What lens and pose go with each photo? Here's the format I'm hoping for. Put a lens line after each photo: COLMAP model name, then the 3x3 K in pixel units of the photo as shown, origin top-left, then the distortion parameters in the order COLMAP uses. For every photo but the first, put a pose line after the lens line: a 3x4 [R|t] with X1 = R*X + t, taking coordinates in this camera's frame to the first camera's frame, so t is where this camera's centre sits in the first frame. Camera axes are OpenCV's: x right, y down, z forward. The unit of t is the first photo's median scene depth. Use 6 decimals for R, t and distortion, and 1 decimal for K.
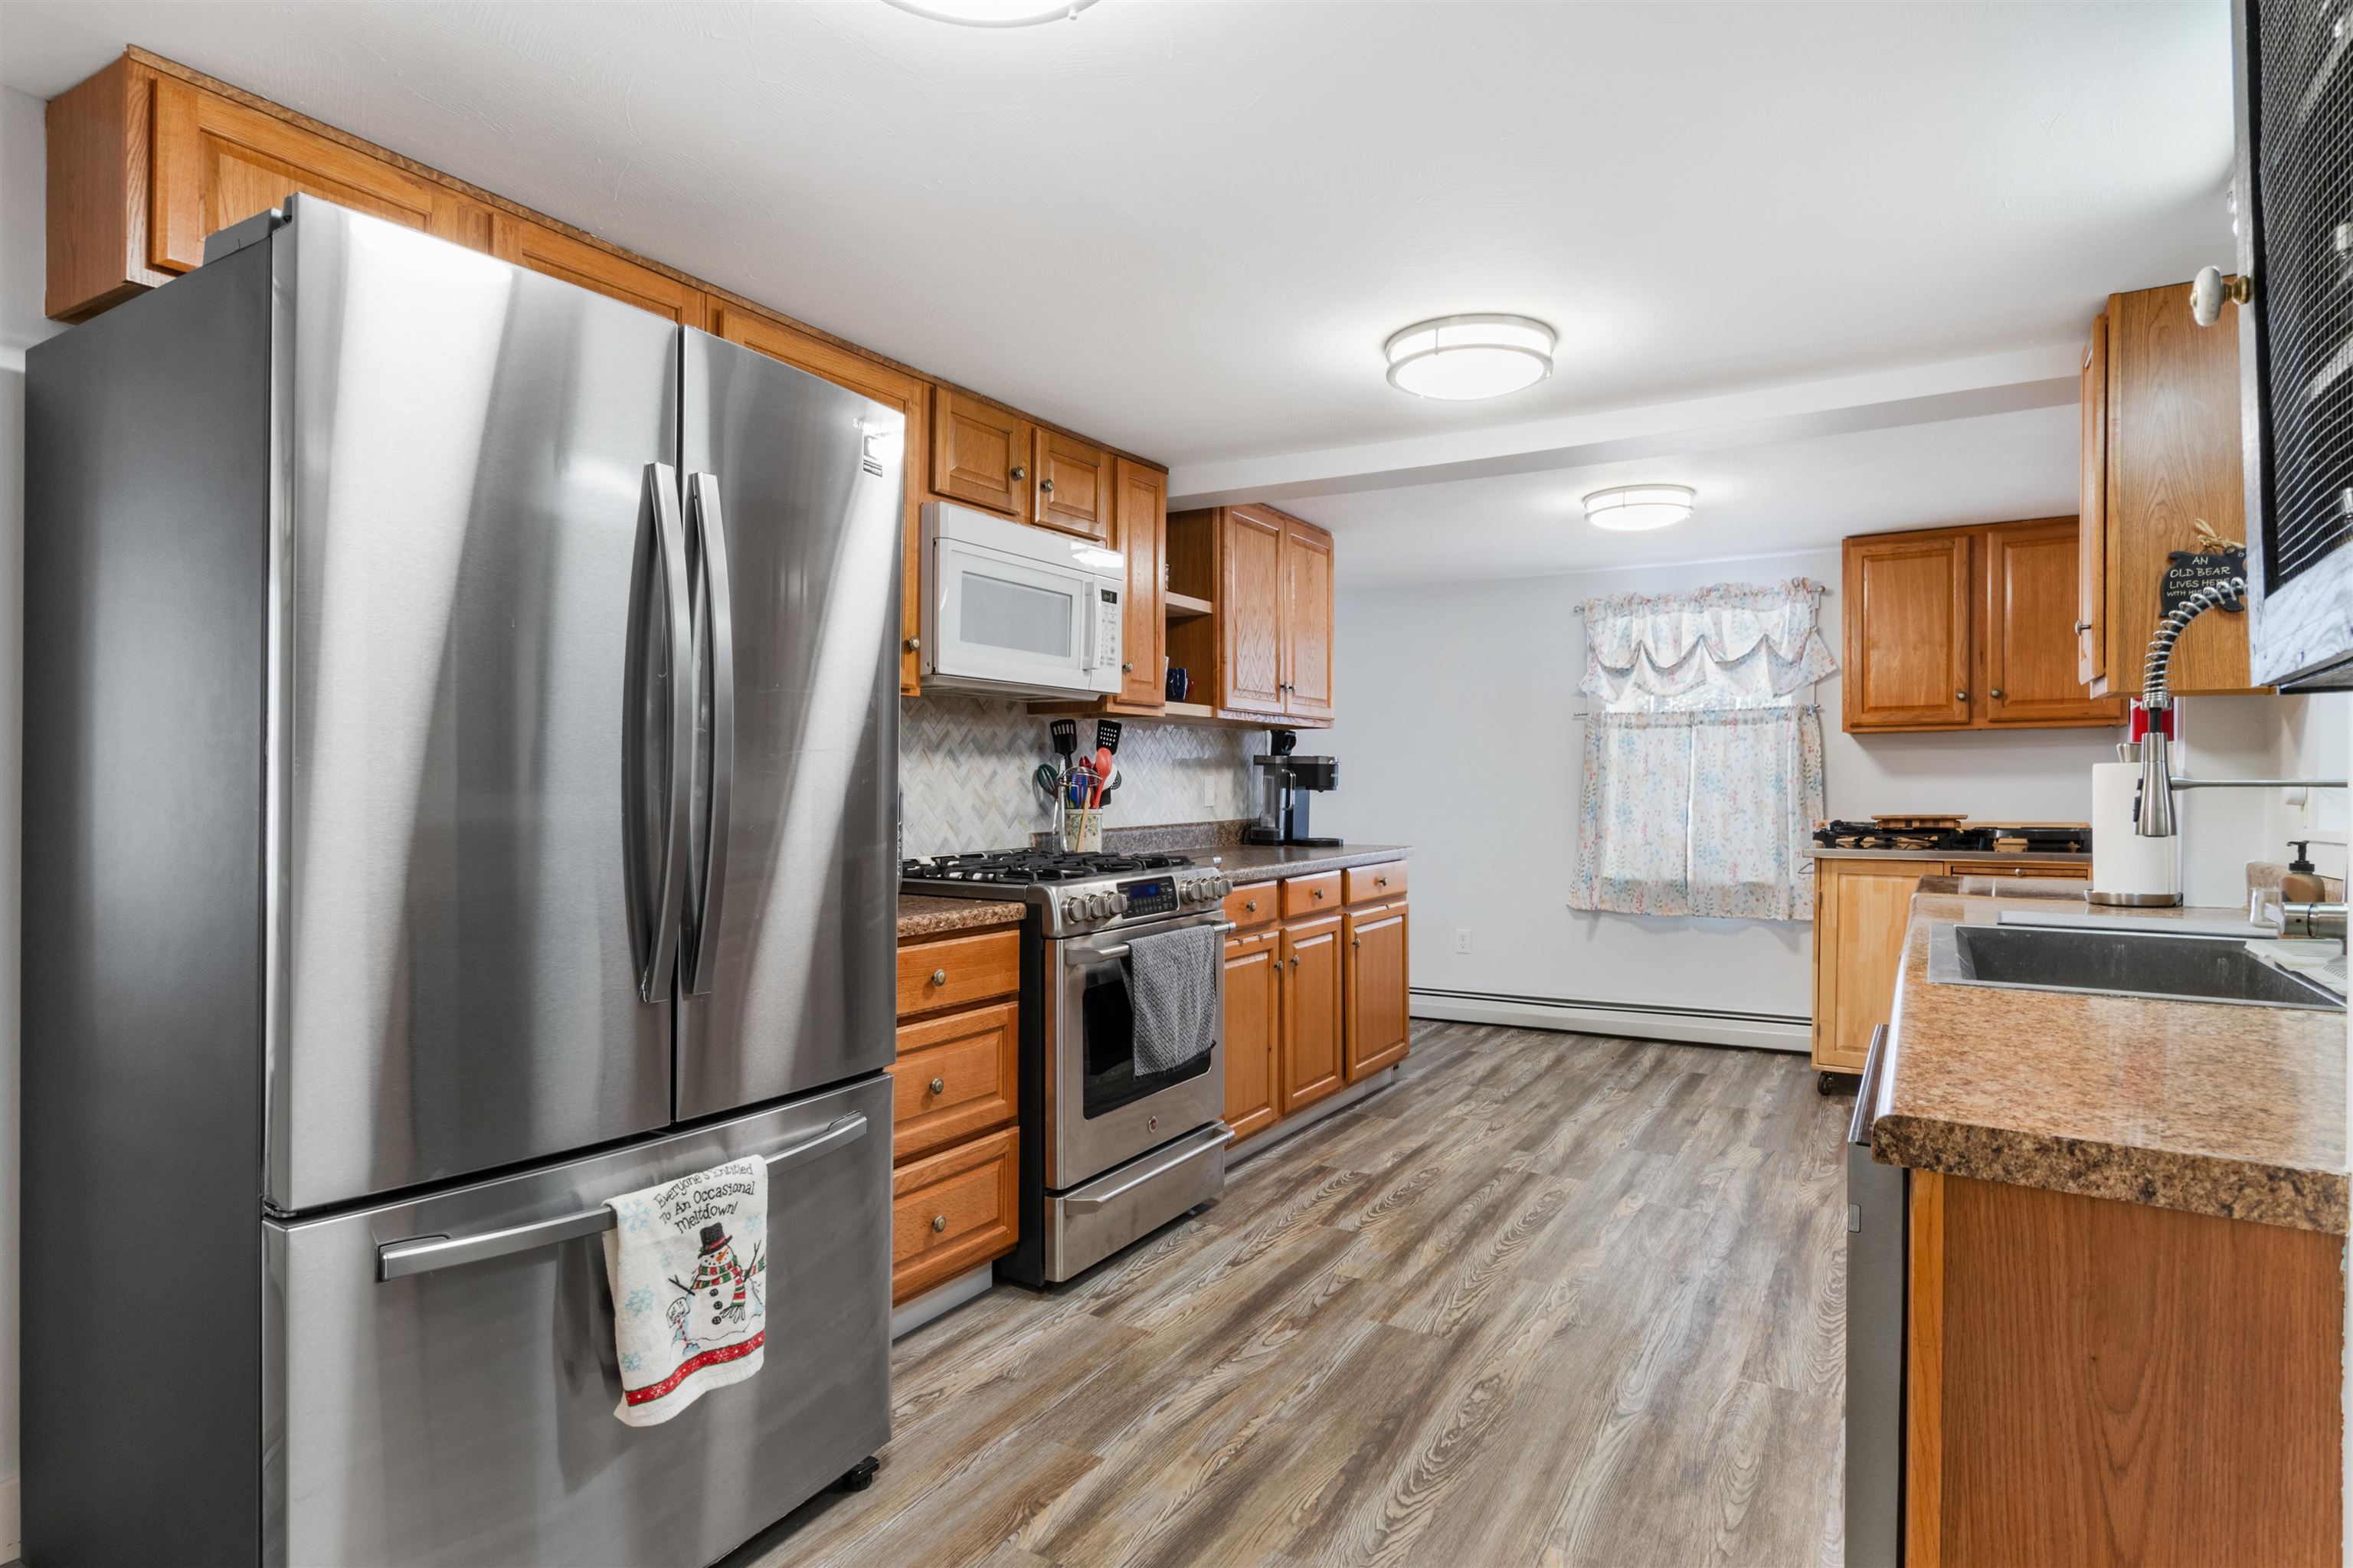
lens RADIAL K [[1290.1, 0, 1160.1], [0, 1290.1, 778.8], [0, 0, 1]] dist [-0.002113, 0.002254]
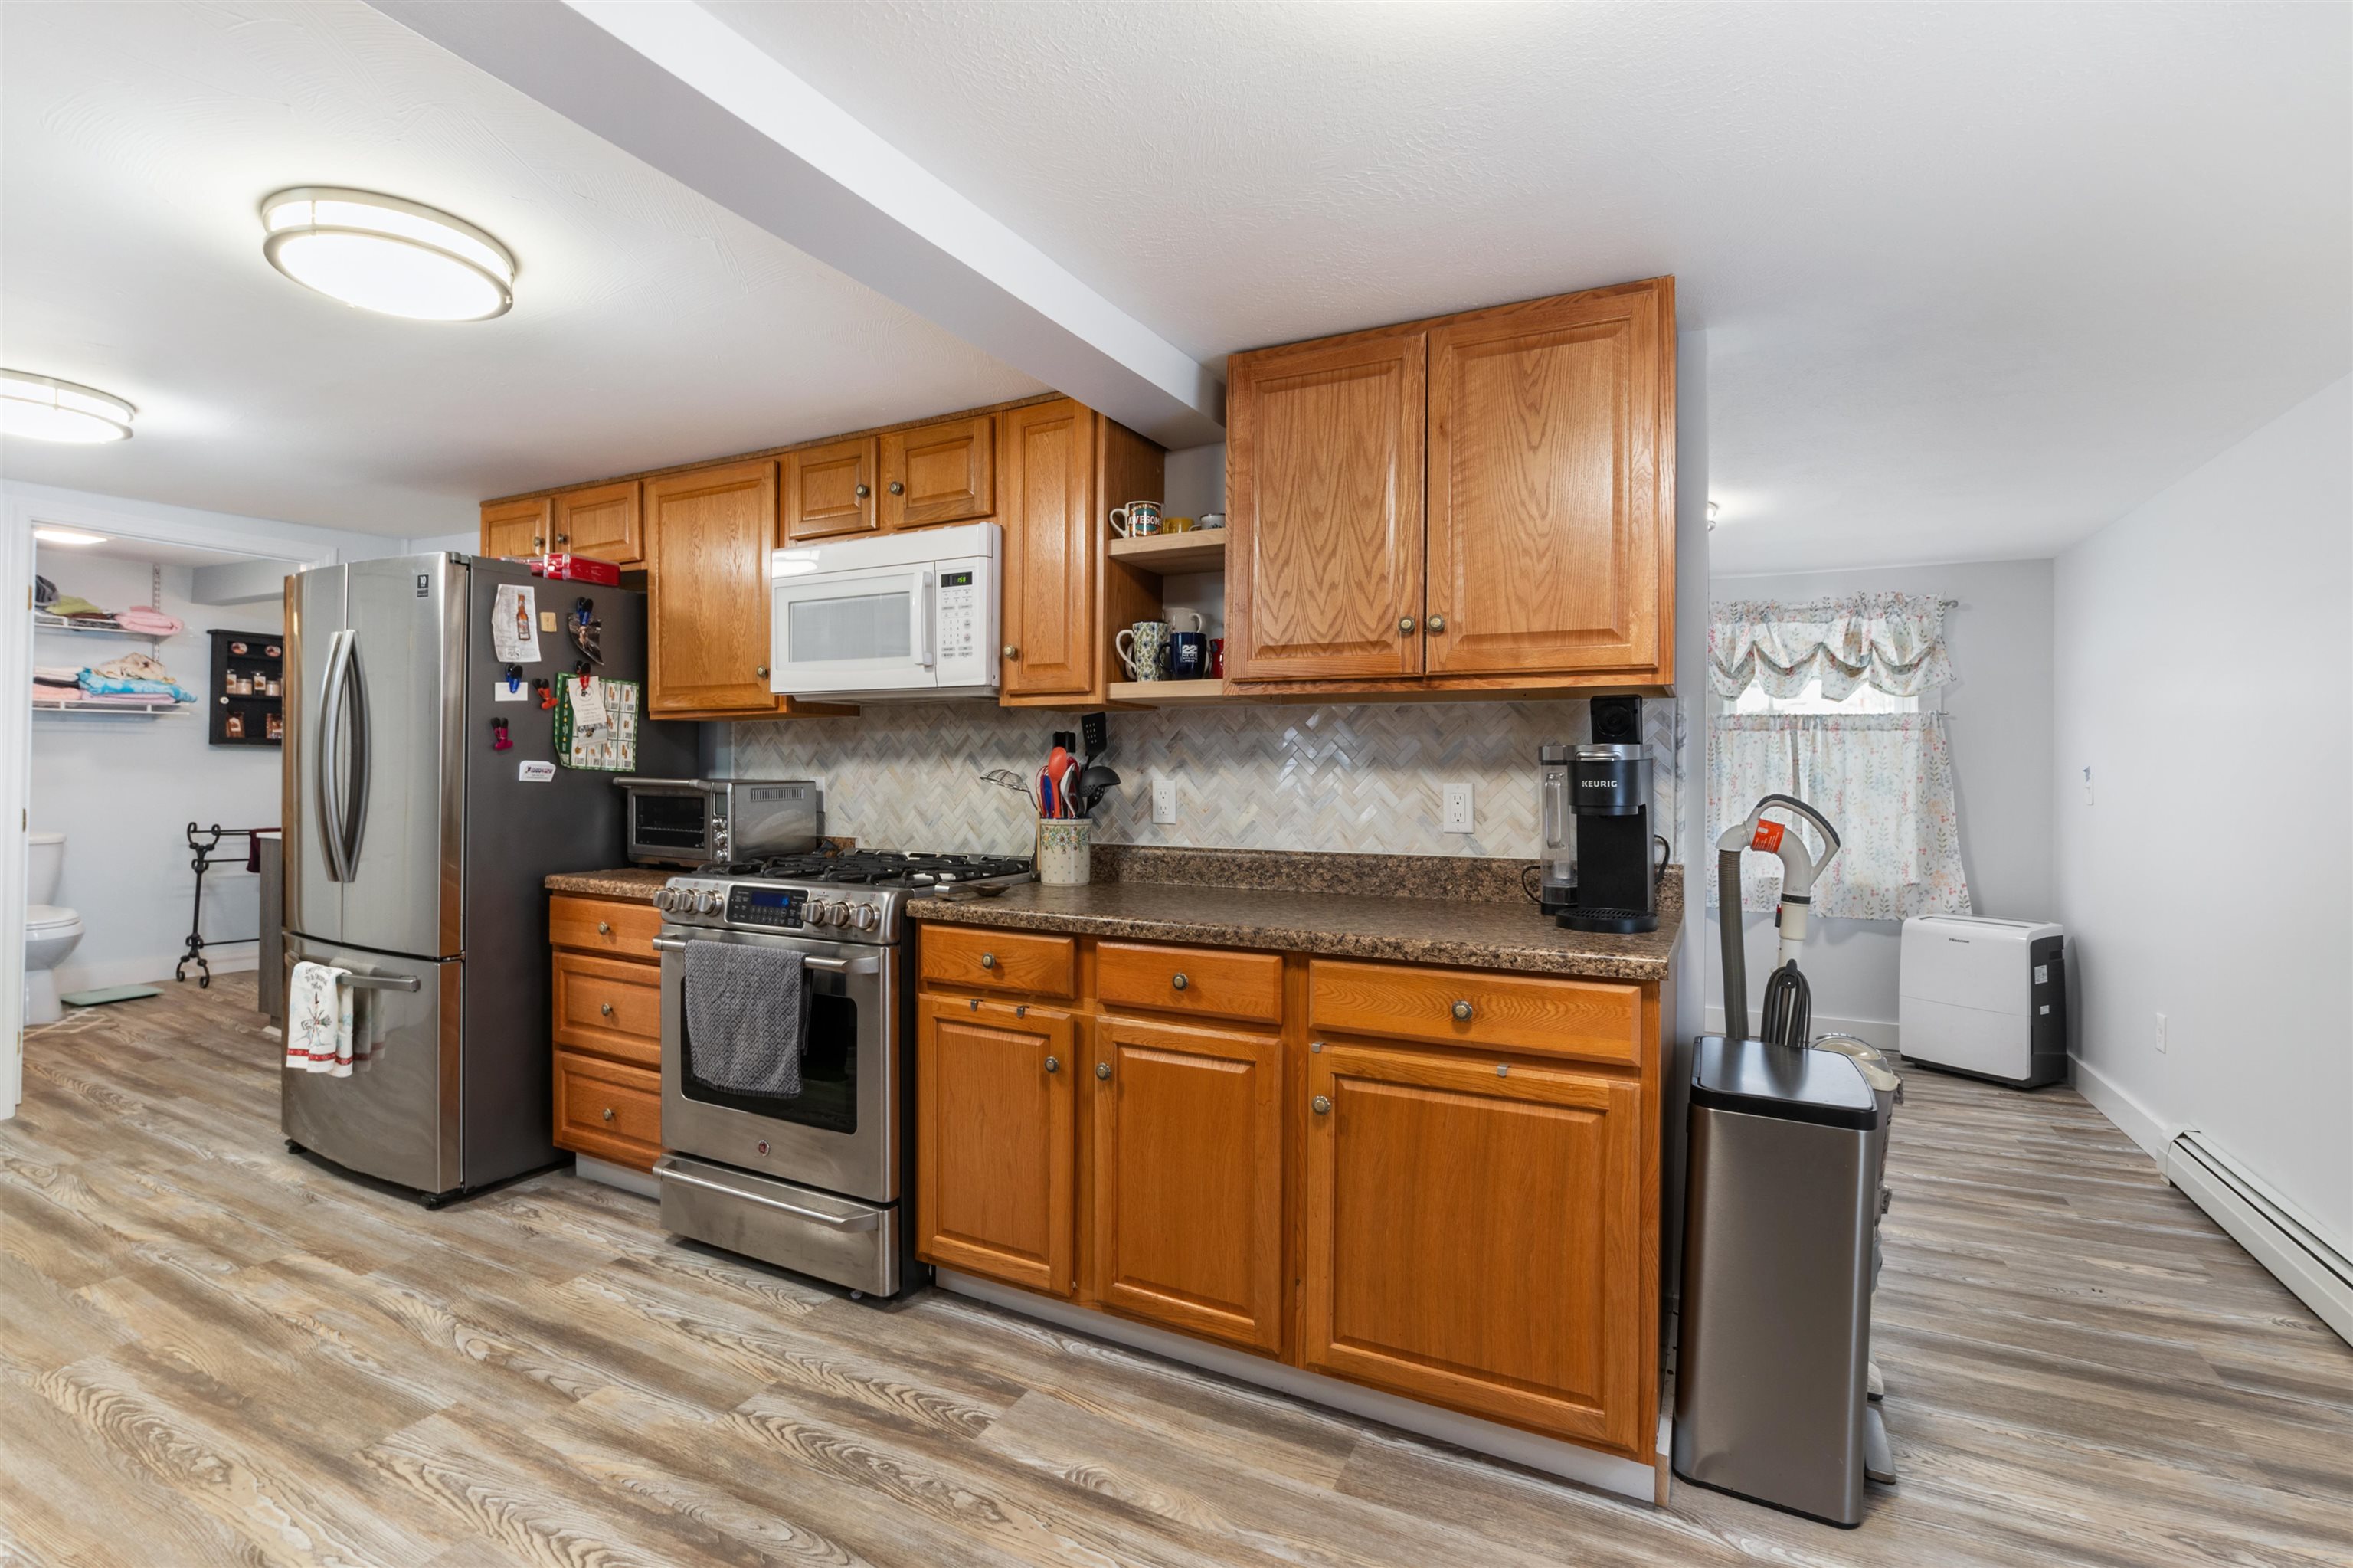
lens RADIAL K [[1049.7, 0, 1186.4], [0, 1049.7, 759.7], [0, 0, 1]] dist [-0.029024, 0.004145]
pose [[0.078592, -0.010281, -0.996854, 0.762778], [-0.006301, 0.999922, -0.010810, -0.010741], [0.996887, 0.007131, 0.078521, 1.216917]]
